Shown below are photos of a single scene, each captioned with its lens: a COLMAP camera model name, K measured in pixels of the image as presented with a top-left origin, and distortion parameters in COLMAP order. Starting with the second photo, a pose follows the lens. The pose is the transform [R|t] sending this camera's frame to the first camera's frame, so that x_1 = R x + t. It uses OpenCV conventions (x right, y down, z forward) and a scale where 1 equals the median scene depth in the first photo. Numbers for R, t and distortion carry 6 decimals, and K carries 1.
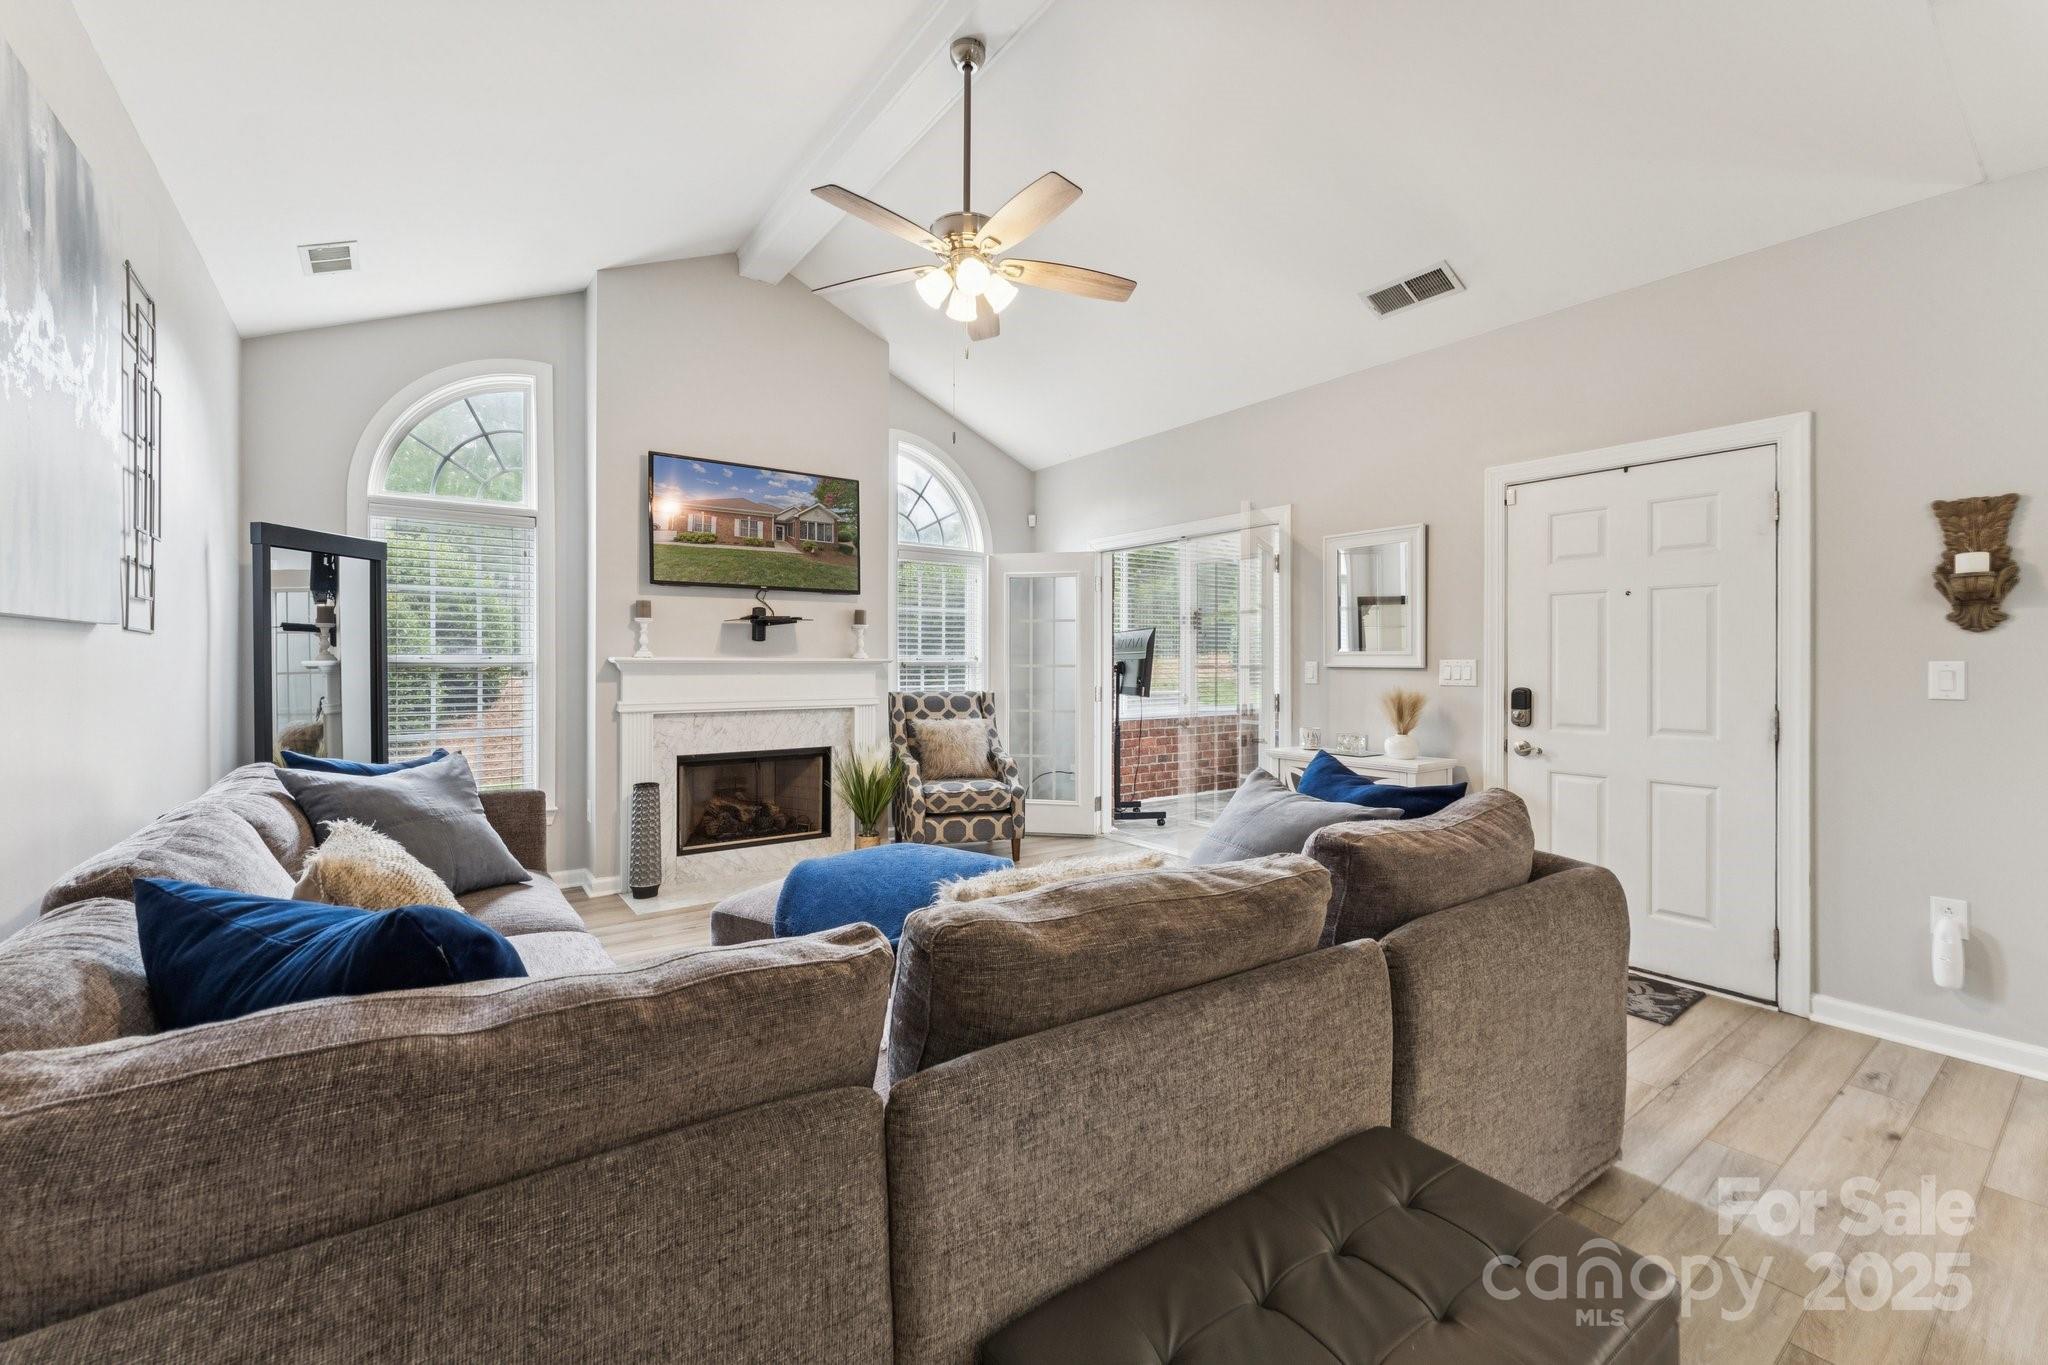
lens RADIAL K [[829.5, 0, 1012.8], [0, 829.5, 663.4], [0, 0, 1]] dist [-0.001710, -0.000078]
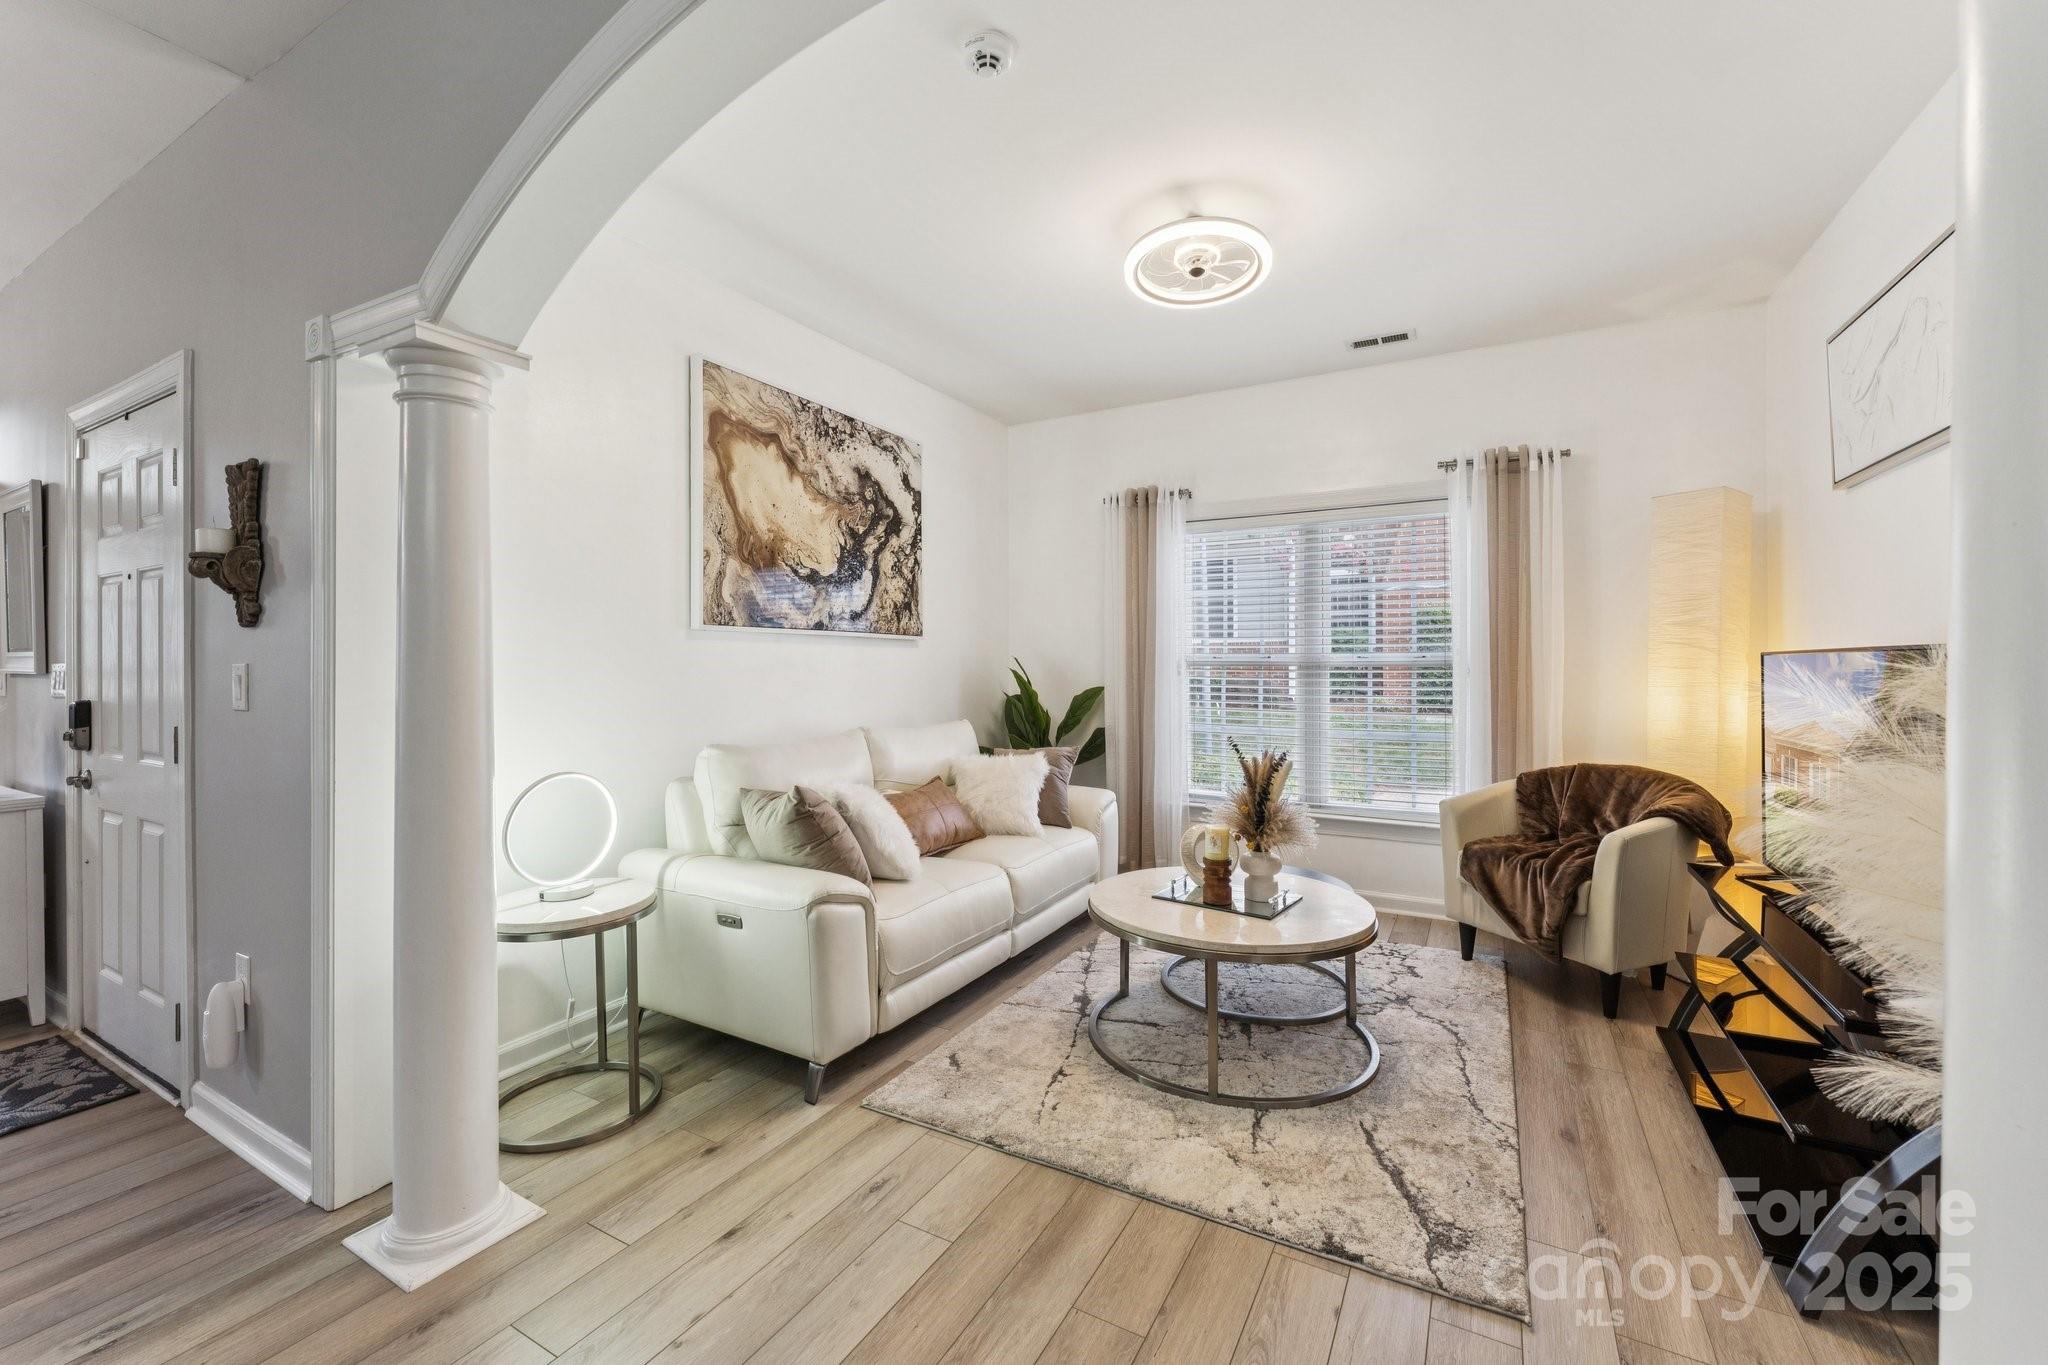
lens RADIAL K [[829.5, 0, 1010.8], [0, 829.5, 666.6], [0, 0, 1]] dist [-0.001710, -0.000078]
pose [[0.912130, -0.006890, 0.409844, 0.883491], [0.006223, 0.999976, 0.002962, 0.001537], [-0.409854, -0.000152, 0.912151, -0.033676]]
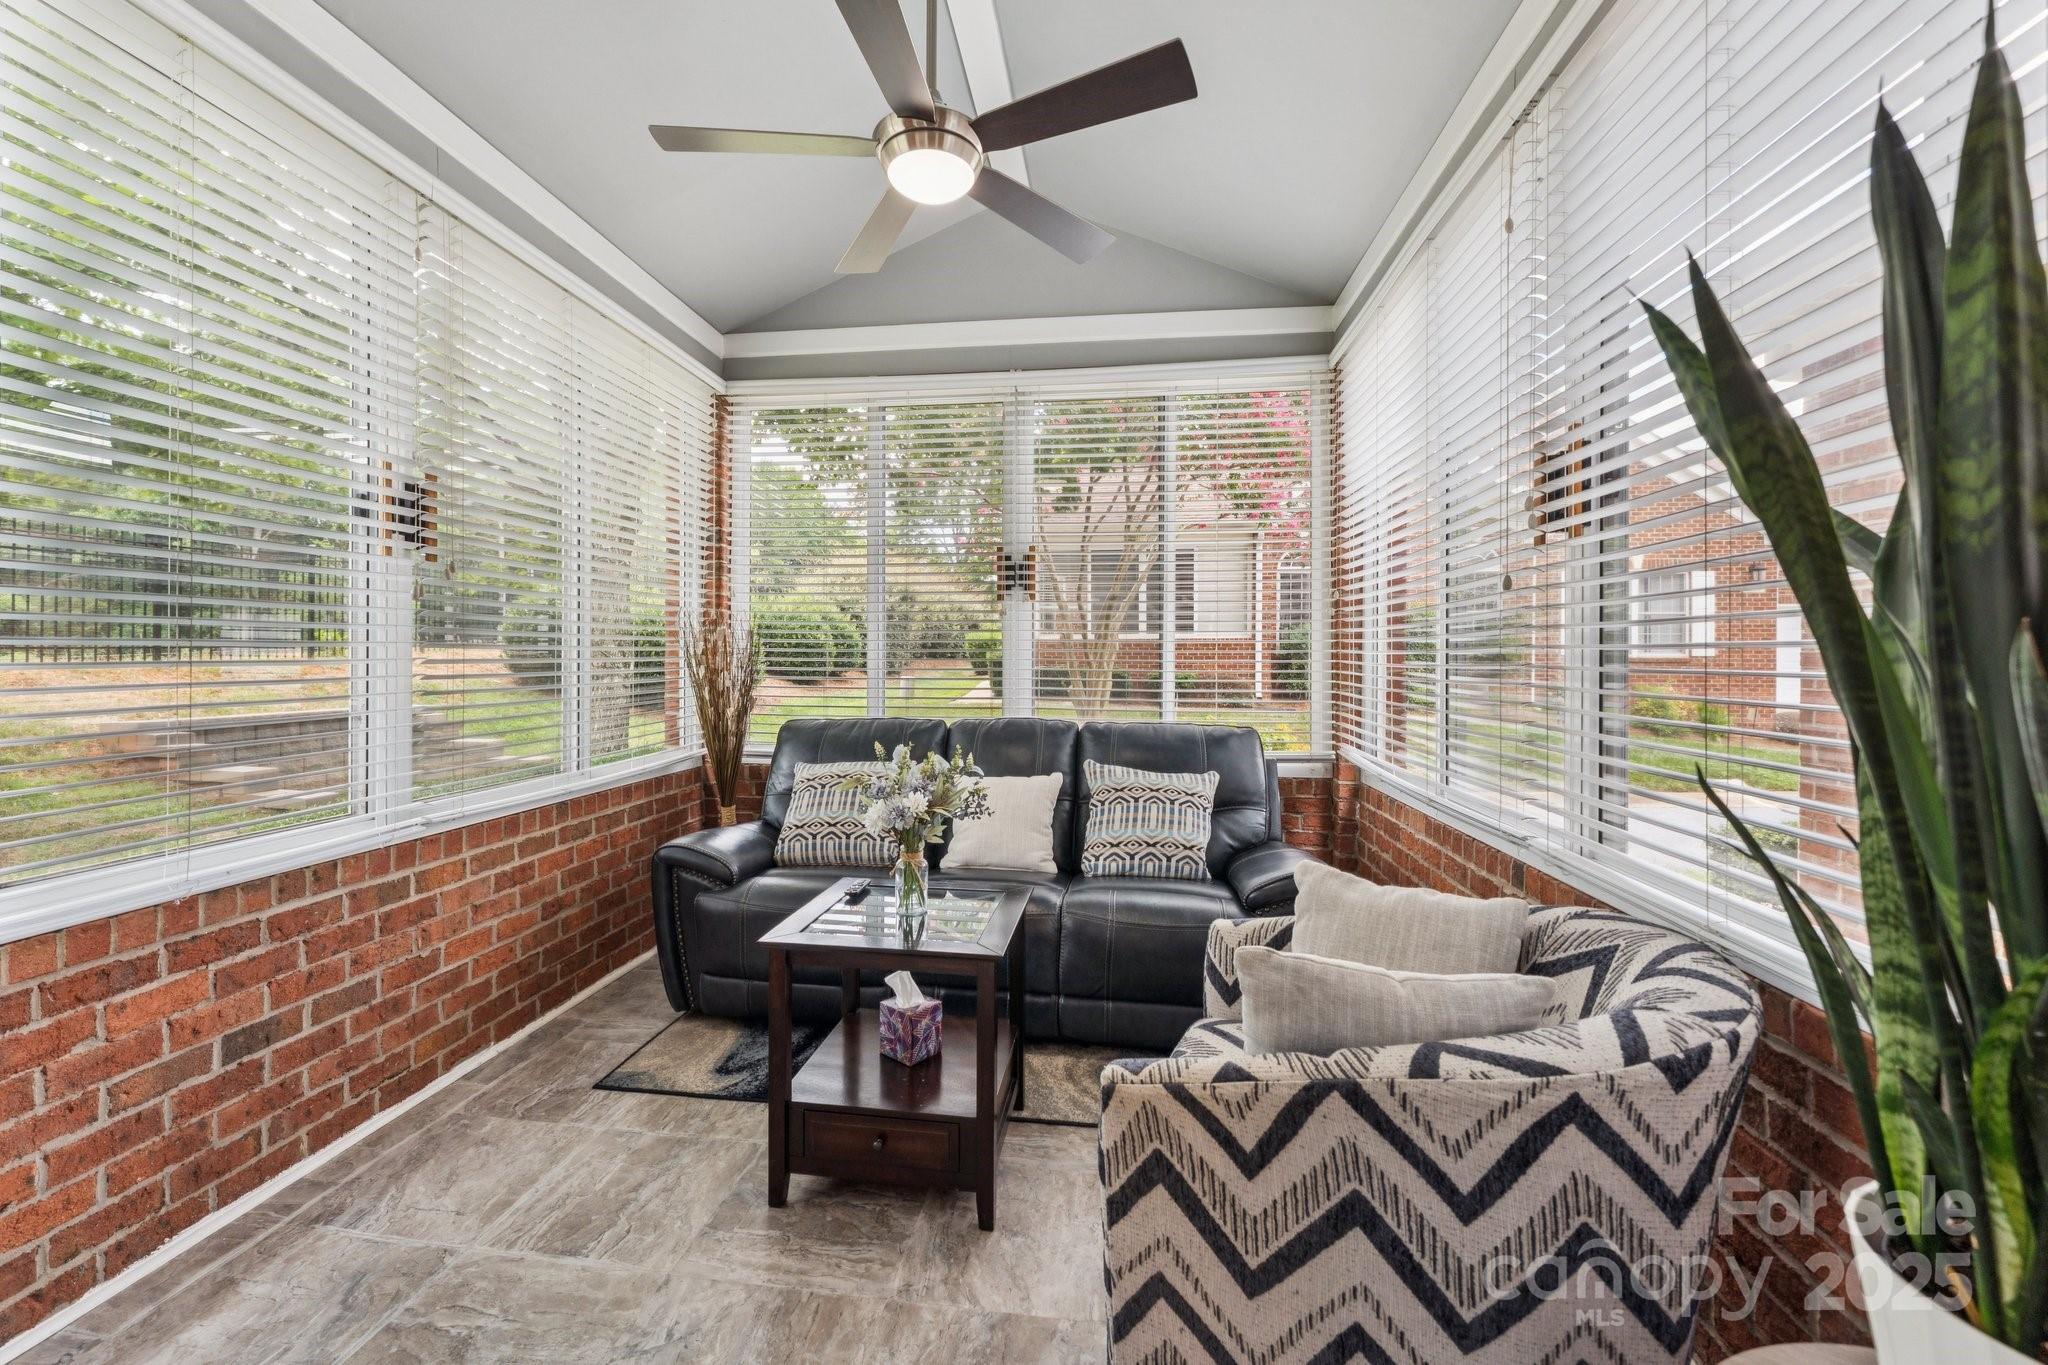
lens RADIAL K [[829.5, 0, 1027.4], [0, 829.5, 671.7], [0, 0, 1]] dist [-0.001710, -0.000078]
pose [[0.685609, -0.002588, 0.727965, 0.272321], [-0.001140, 0.999989, 0.004629, 0.000392], [-0.727969, -0.004003, 0.685598, 1.111976]]
